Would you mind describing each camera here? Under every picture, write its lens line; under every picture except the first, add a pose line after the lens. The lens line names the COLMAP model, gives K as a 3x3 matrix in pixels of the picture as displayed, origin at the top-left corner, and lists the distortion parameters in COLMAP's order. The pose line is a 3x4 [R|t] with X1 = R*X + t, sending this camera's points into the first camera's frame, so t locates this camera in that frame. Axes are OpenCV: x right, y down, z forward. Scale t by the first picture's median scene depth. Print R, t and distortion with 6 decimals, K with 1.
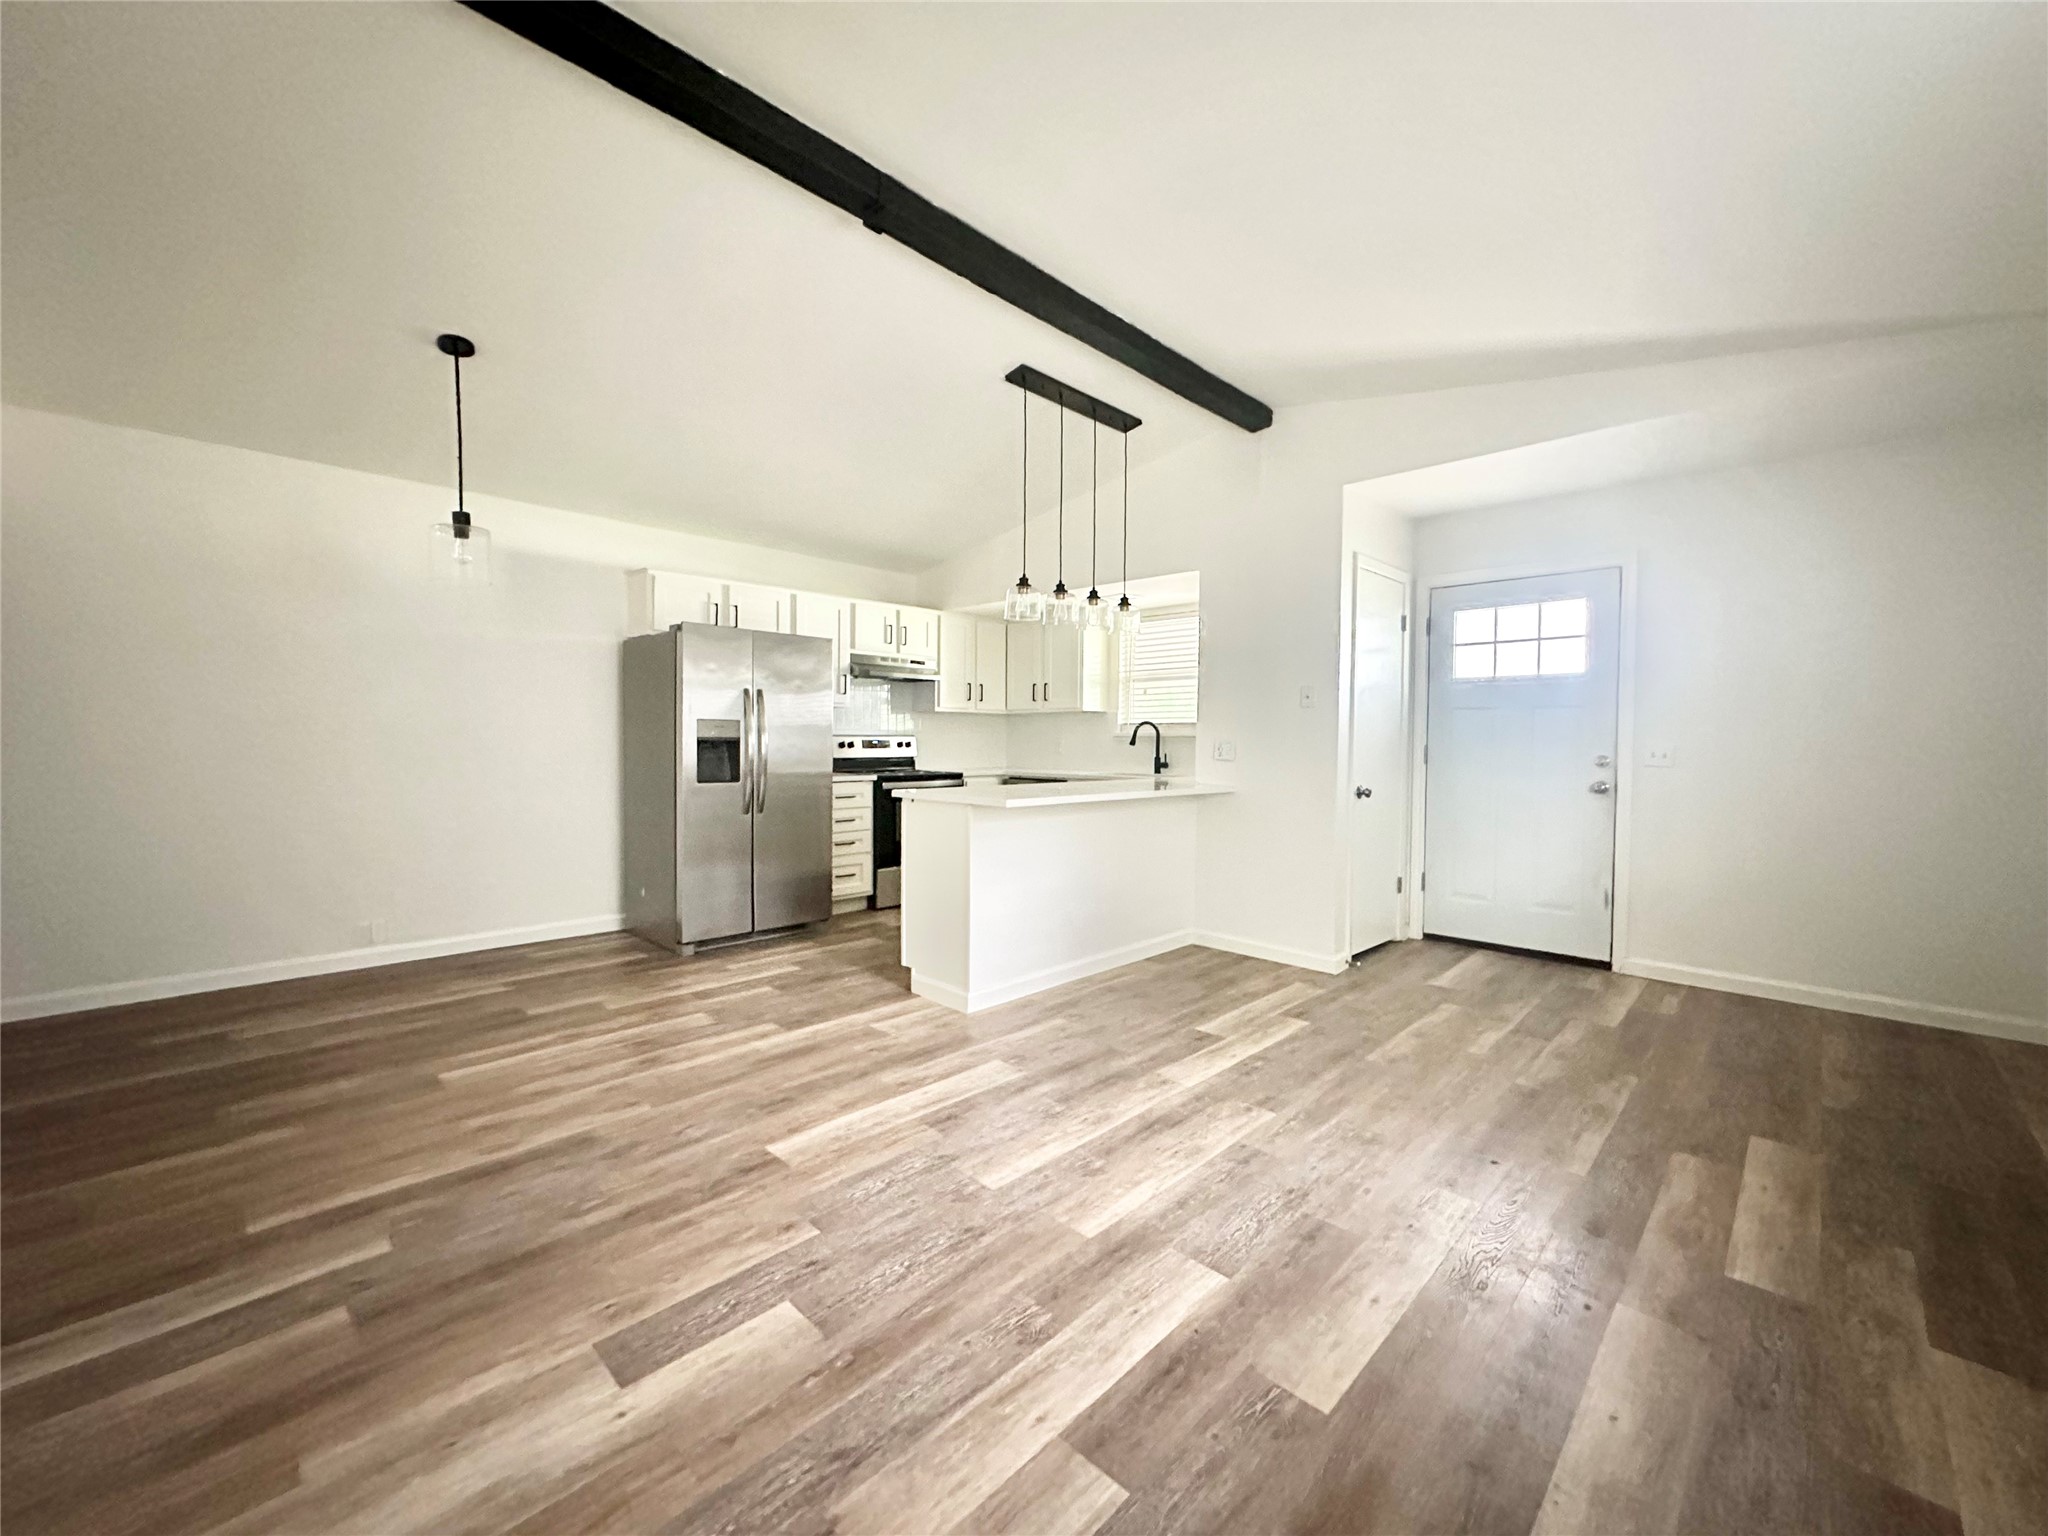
lens RADIAL K [[815.8, 0, 1021.6], [0, 815.8, 762.8], [0, 0, 1]] dist [-0.005388, -0.000060]
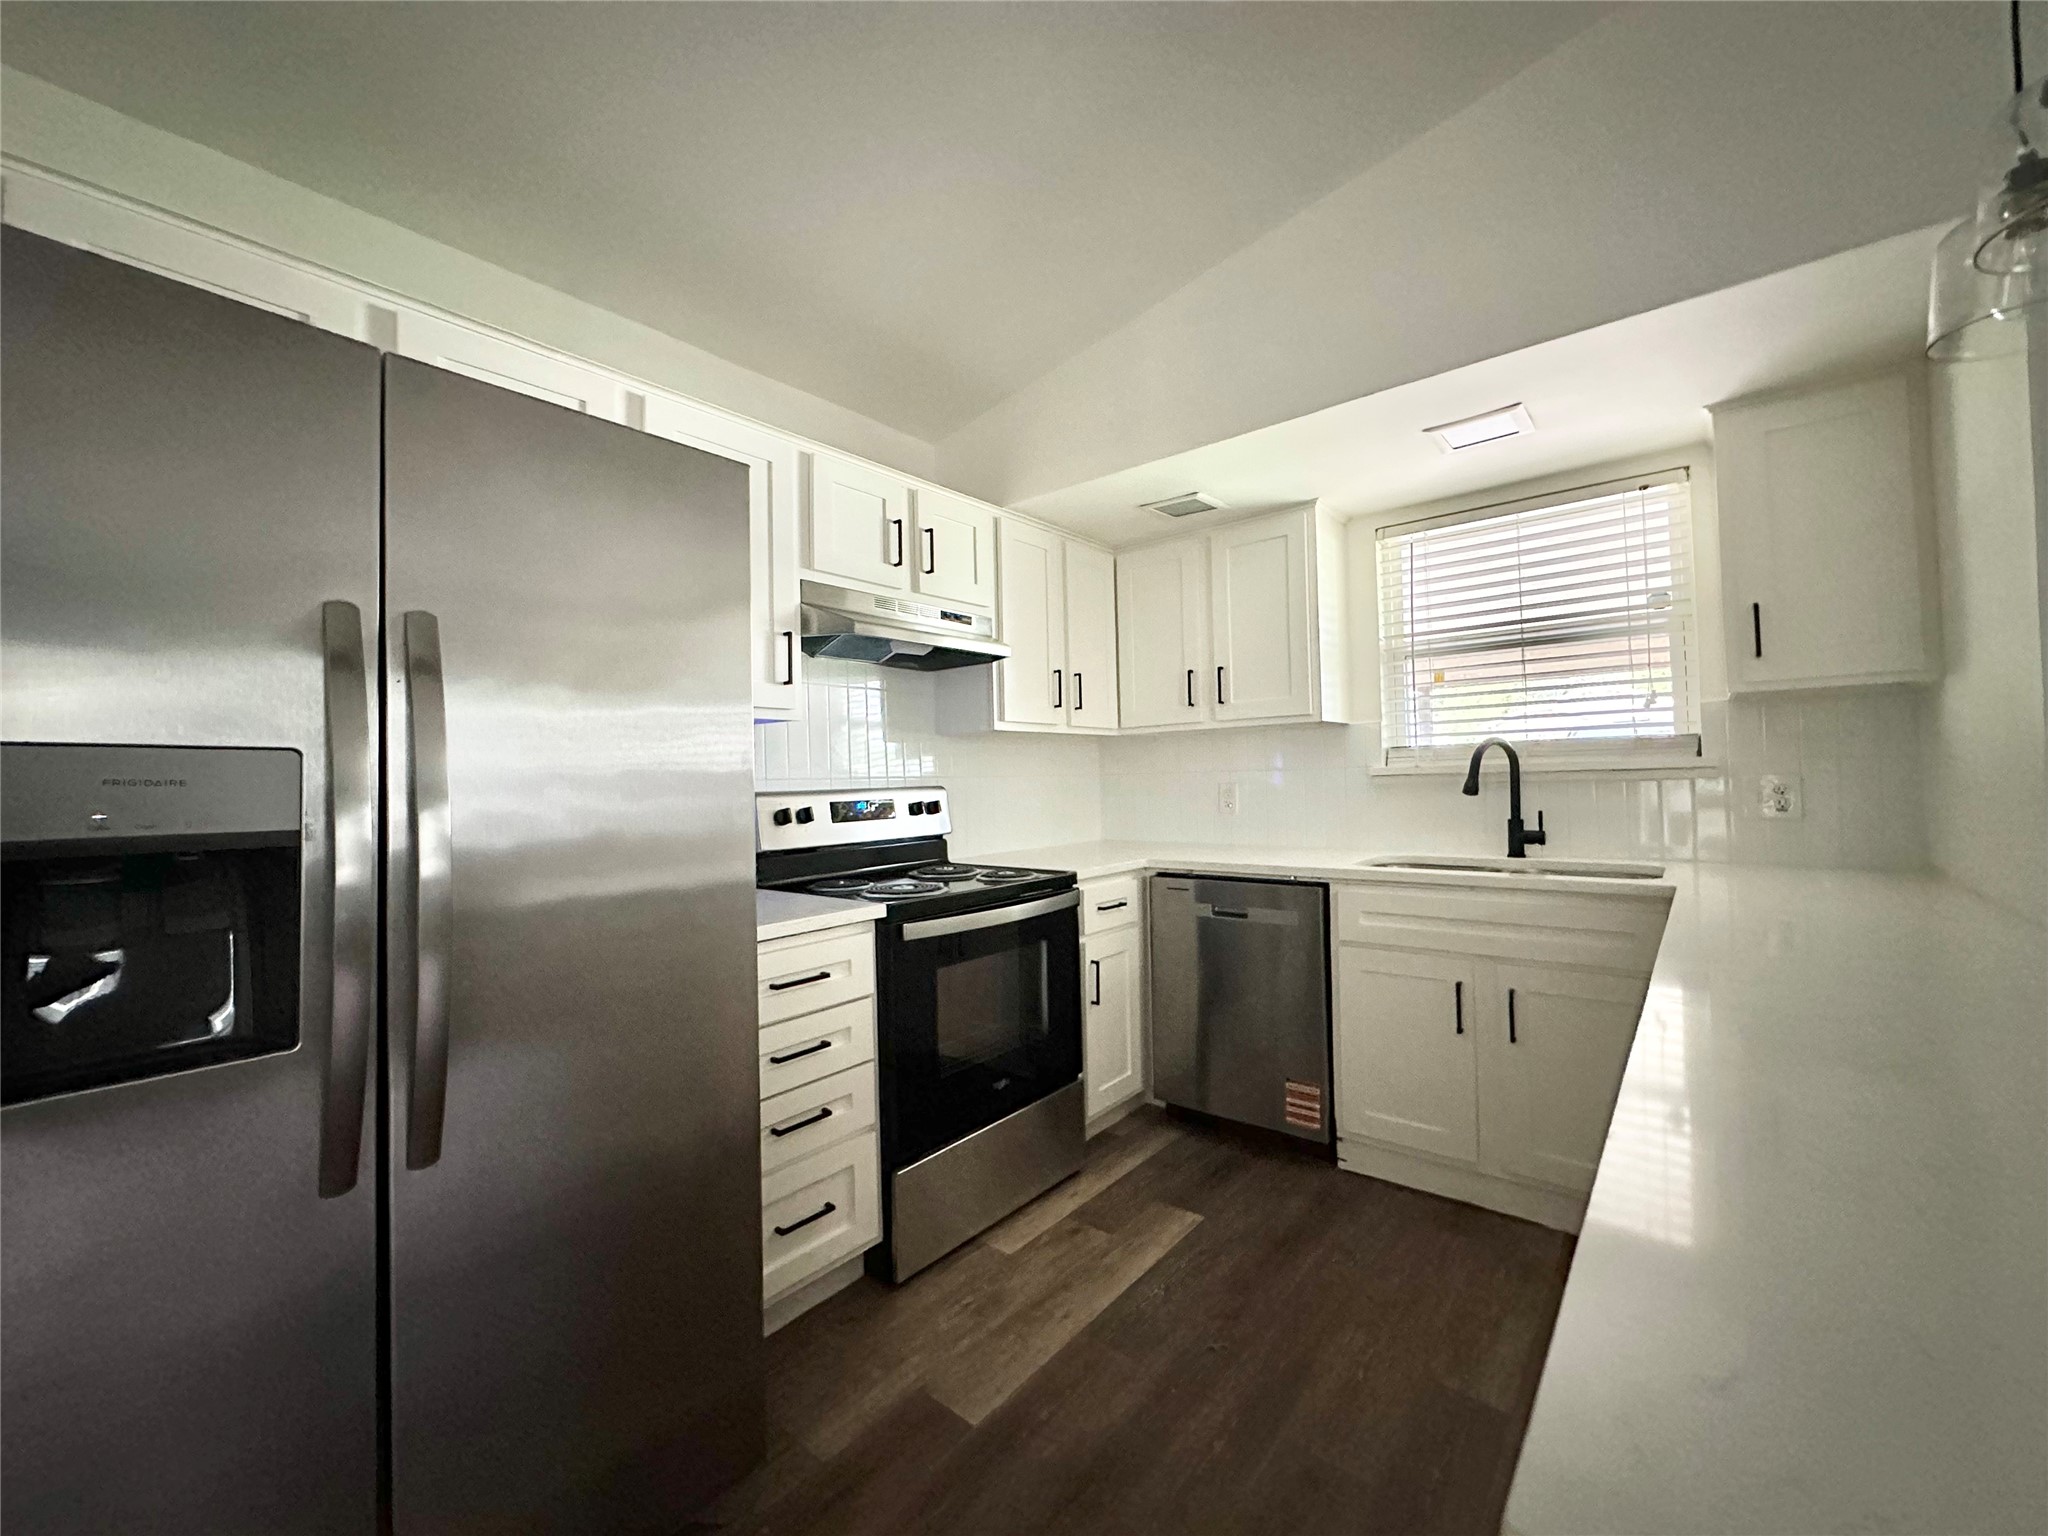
lens RADIAL K [[815.8, 0, 1021.6], [0, 815.8, 762.8], [0, 0, 1]] dist [-0.005388, -0.000060]
pose [[0.996325, -0.028673, 0.080714, -0.252401], [0.032589, 0.998333, -0.047625, -0.047938], [-0.079214, 0.050081, 0.995599, 1.106789]]
